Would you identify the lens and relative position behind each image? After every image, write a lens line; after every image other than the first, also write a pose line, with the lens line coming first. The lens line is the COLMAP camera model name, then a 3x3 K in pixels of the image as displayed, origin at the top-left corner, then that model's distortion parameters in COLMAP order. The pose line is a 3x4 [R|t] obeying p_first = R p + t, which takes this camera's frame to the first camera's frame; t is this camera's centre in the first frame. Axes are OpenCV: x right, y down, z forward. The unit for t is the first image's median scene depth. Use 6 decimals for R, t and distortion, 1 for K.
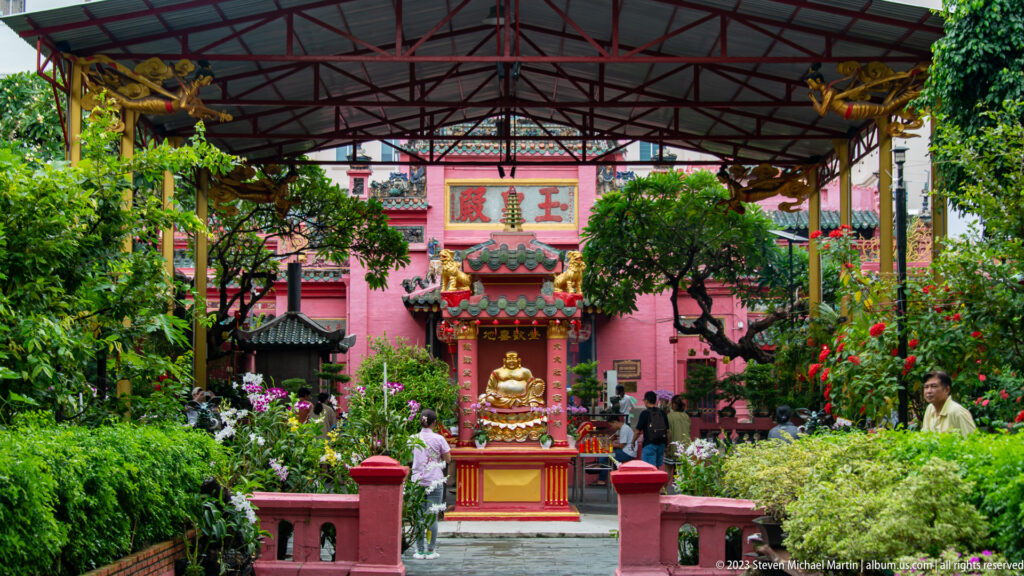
lens RADIAL K [[3012.7, 0, 512.0], [0, 3012.7, 288.0], [0, 0, 1]] dist [0.034120, -7.049840]
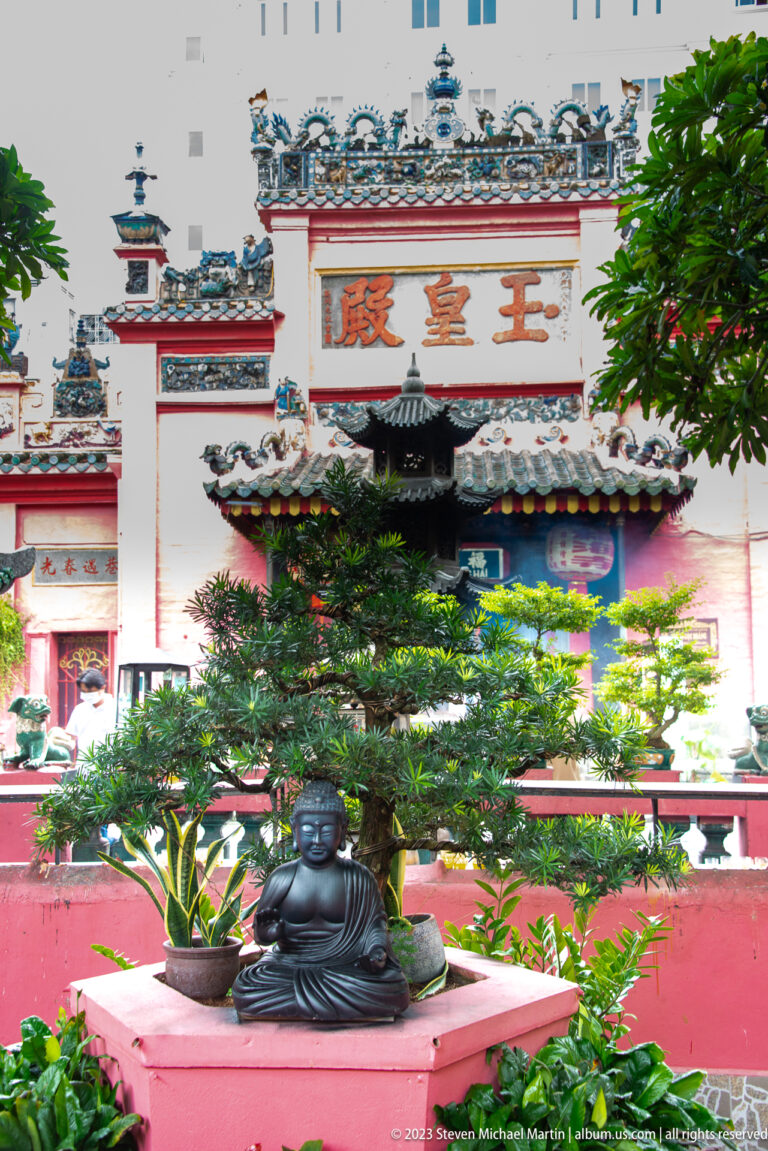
lens RADIAL K [[1709.1, 0, 384.0], [0, 1709.1, 575.5], [0, 0, 1]] dist [0.241795, 0.056538]
pose [[0.997755, -0.013273, -0.065649, 0.007882], [0.011342, 0.999494, -0.029708, 0.024493], [0.066010, 0.028897, 0.997400, 0.720231]]
